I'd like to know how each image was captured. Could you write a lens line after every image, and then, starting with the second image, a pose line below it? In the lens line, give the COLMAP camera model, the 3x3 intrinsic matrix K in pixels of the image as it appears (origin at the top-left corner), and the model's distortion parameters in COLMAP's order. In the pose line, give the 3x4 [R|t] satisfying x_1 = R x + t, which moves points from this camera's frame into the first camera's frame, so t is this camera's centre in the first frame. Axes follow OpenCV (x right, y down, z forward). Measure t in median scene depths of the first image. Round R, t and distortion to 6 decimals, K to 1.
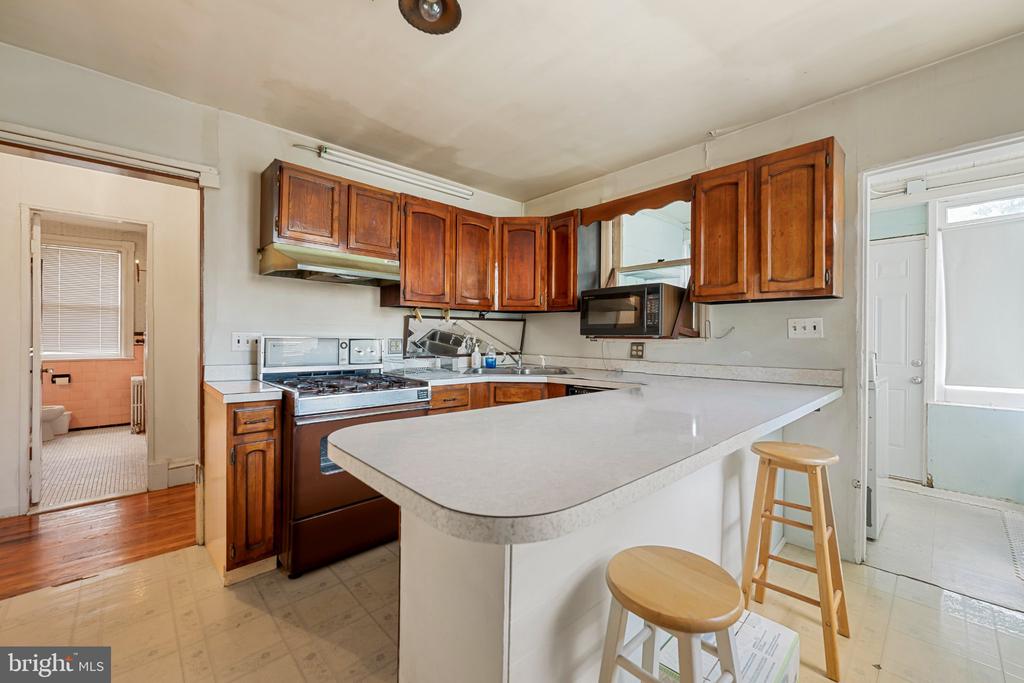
lens RADIAL K [[415.9, 0, 512.0], [0, 415.9, 341.5], [0, 0, 1]] dist [0.000821, -0.000036]
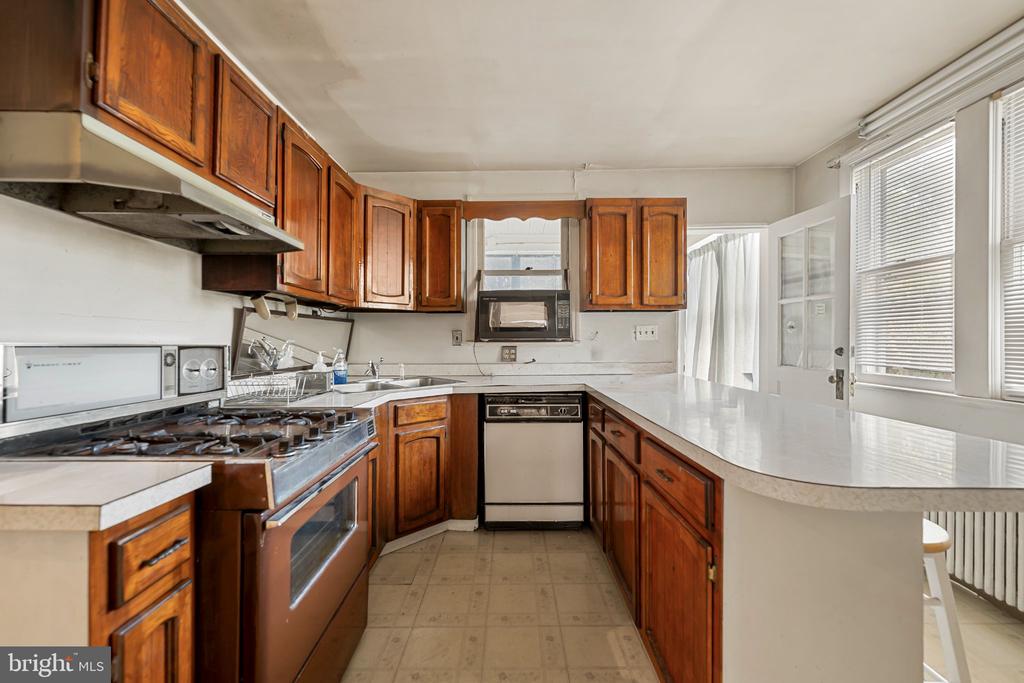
lens RADIAL K [[415.9, 0, 512.0], [0, 415.9, 341.5], [0, 0, 1]] dist [0.000821, -0.000036]
pose [[0.683557, -0.007501, 0.729859, -0.463182], [0.015925, 0.999862, -0.004639, -0.003929], [-0.729724, 0.014794, 0.683582, 0.322321]]
